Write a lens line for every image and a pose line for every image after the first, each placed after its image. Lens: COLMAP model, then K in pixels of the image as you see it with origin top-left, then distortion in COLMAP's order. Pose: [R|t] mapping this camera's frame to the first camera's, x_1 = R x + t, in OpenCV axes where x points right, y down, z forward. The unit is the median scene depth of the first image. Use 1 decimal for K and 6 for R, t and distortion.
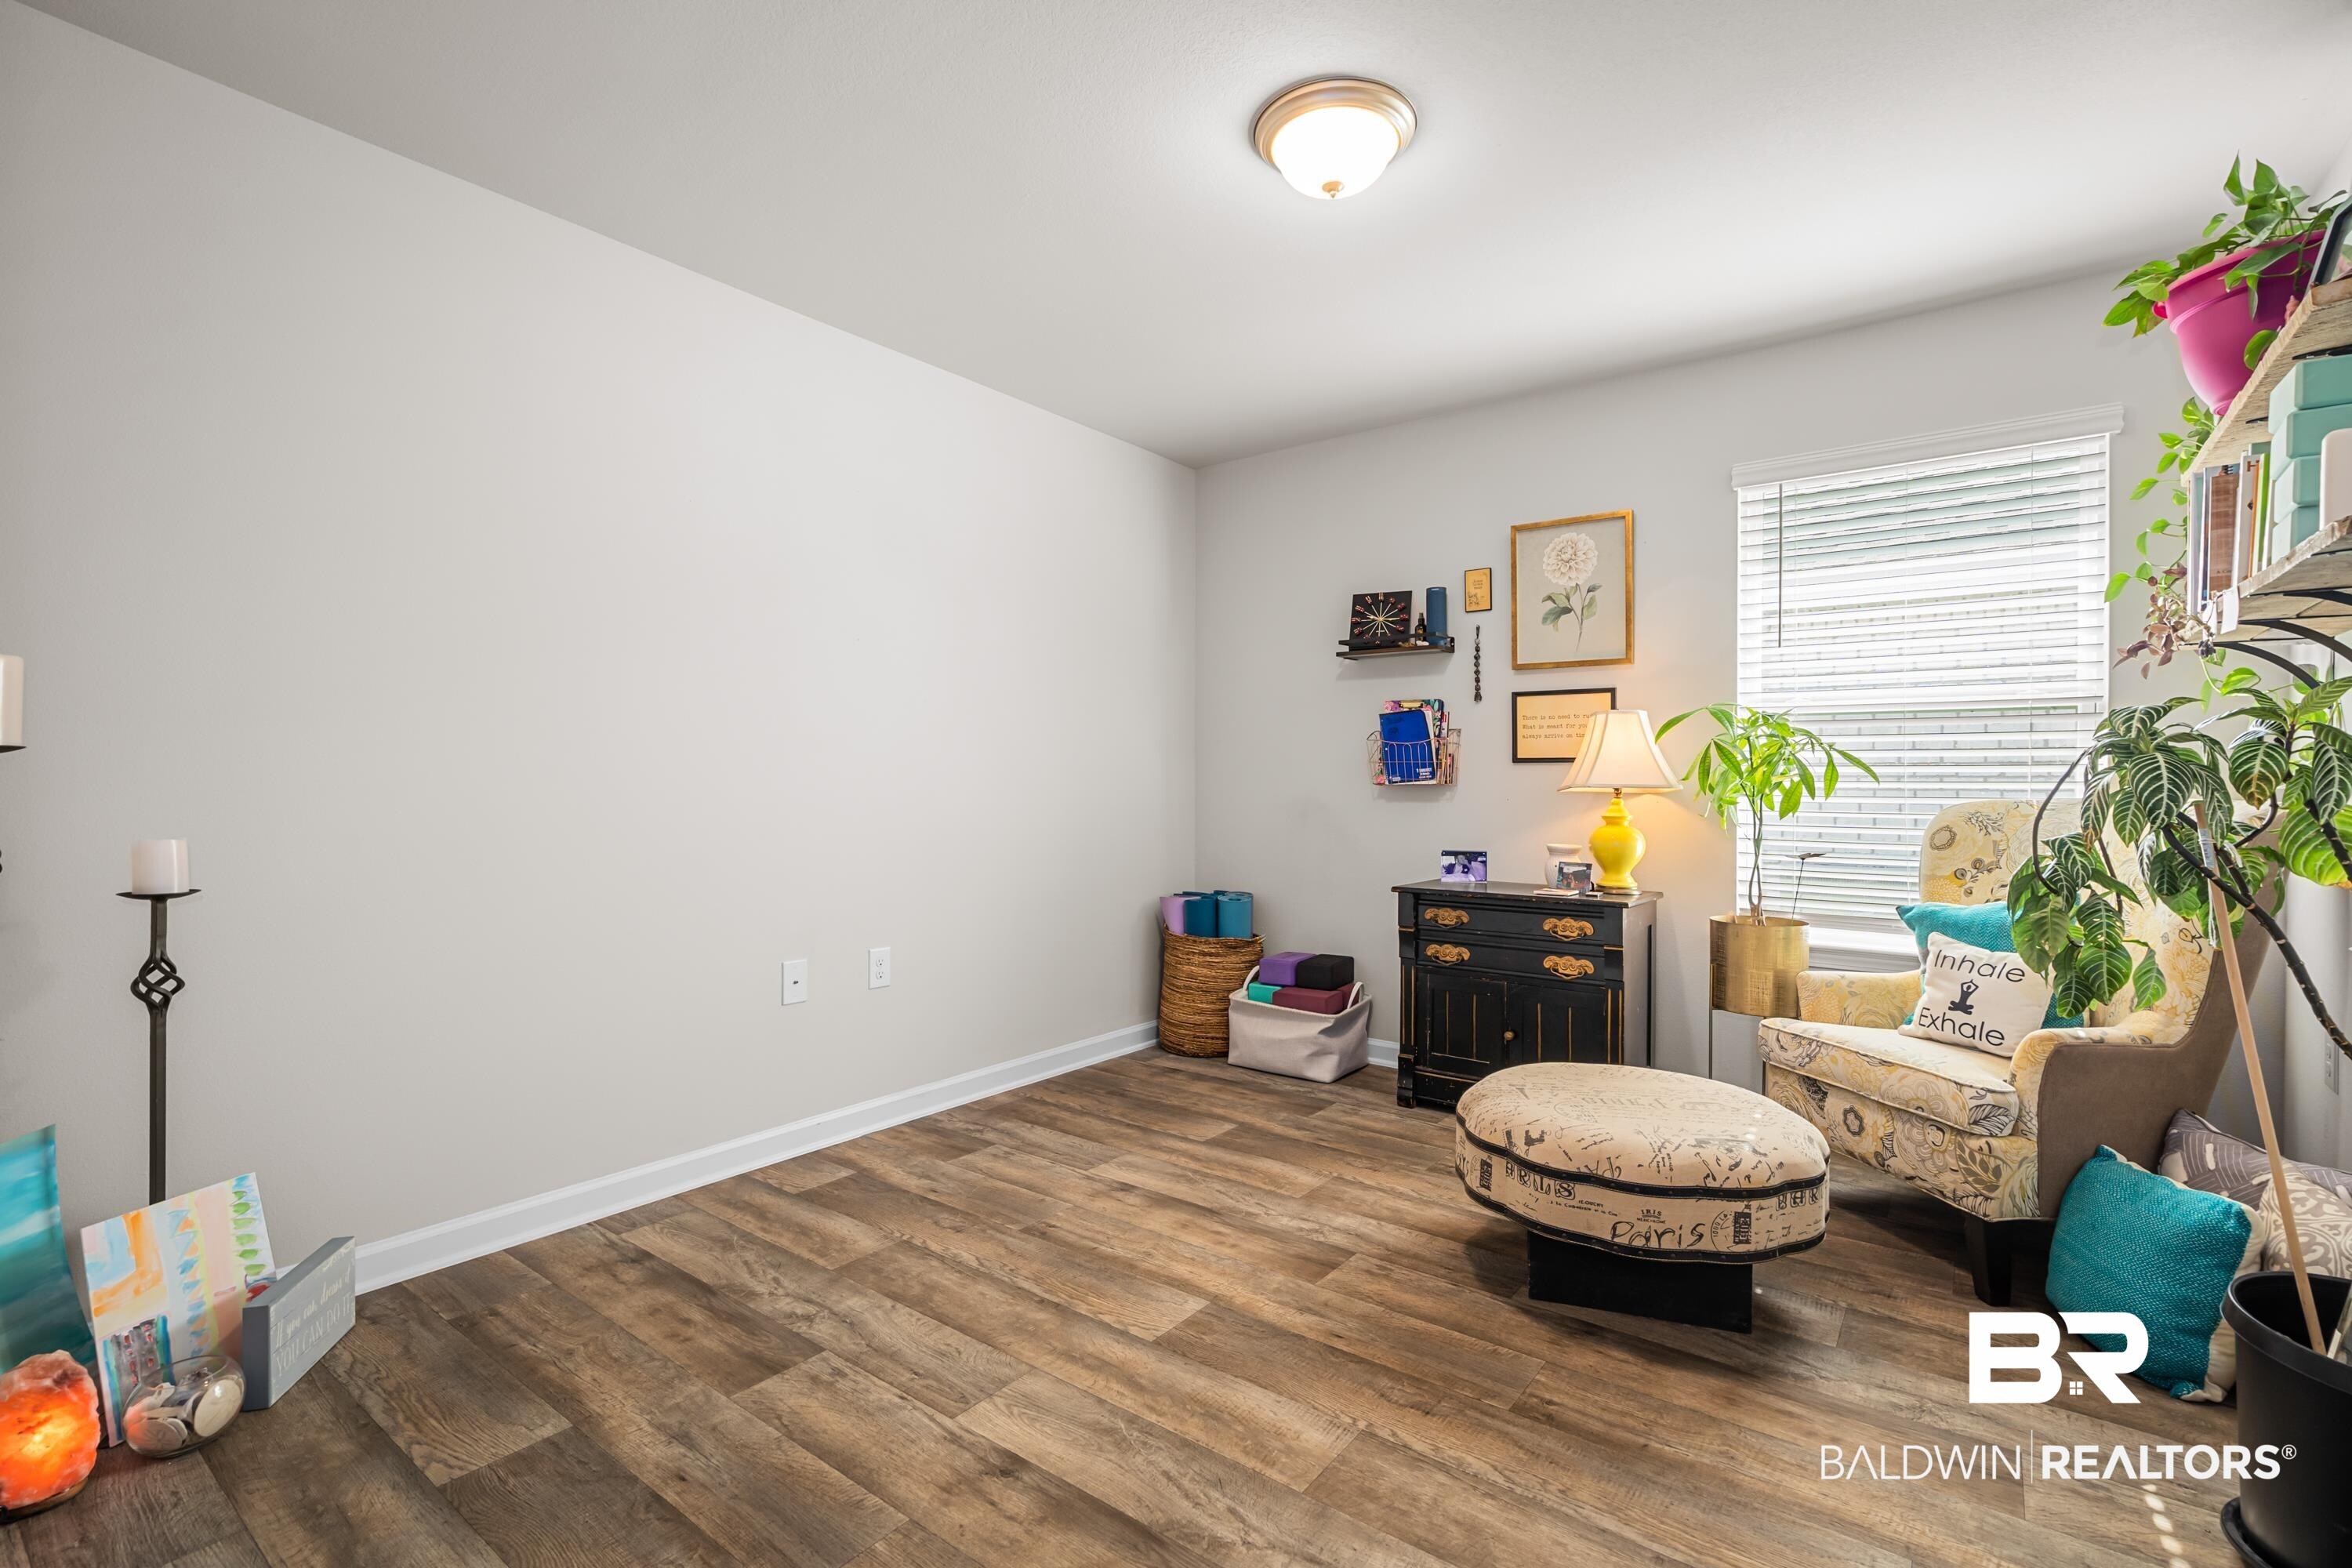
lens RADIAL K [[1073.4, 0, 1183.2], [0, 1073.4, 784.9], [0, 0, 1]] dist [-0.009986, 0.002683]
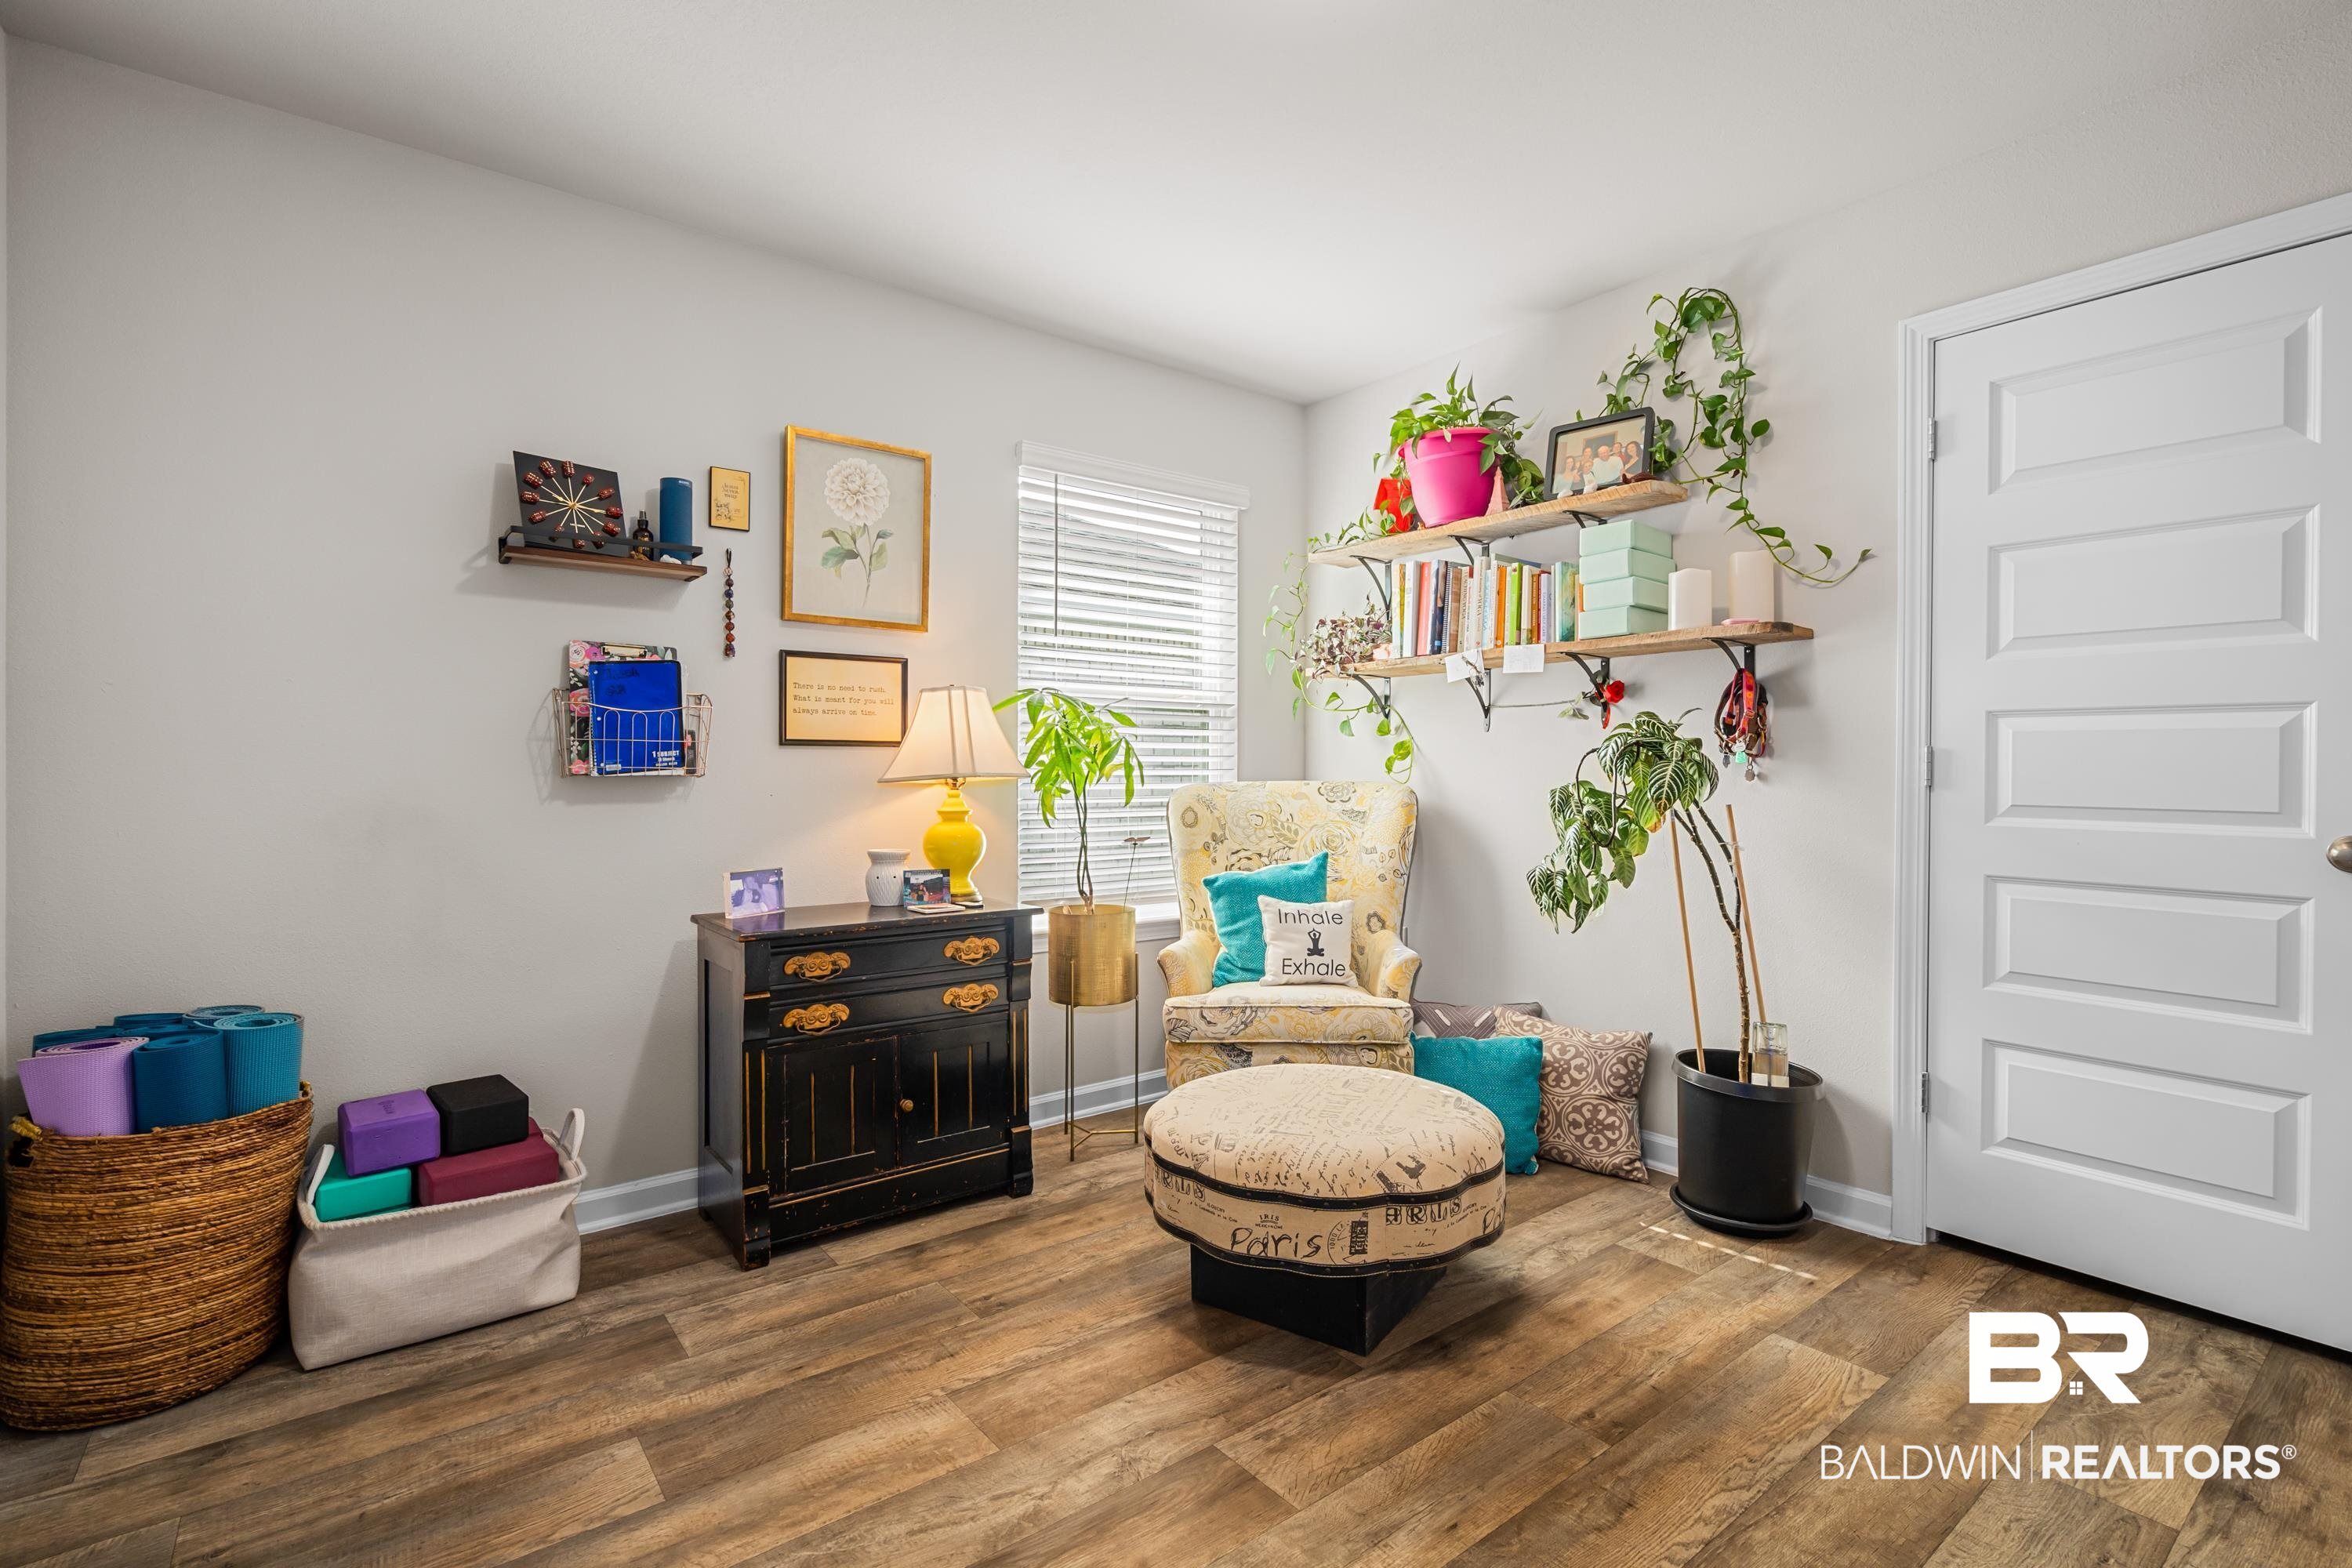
lens RADIAL K [[1073.4, 0, 1181.1], [0, 1073.4, 769.5], [0, 0, 1]] dist [-0.009986, 0.002683]
pose [[0.257766, -0.001452, 0.966206, -0.361906], [0.005916, 0.999982, -0.000076, -0.002386], [-0.966189, 0.005736, 0.257770, 0.587841]]
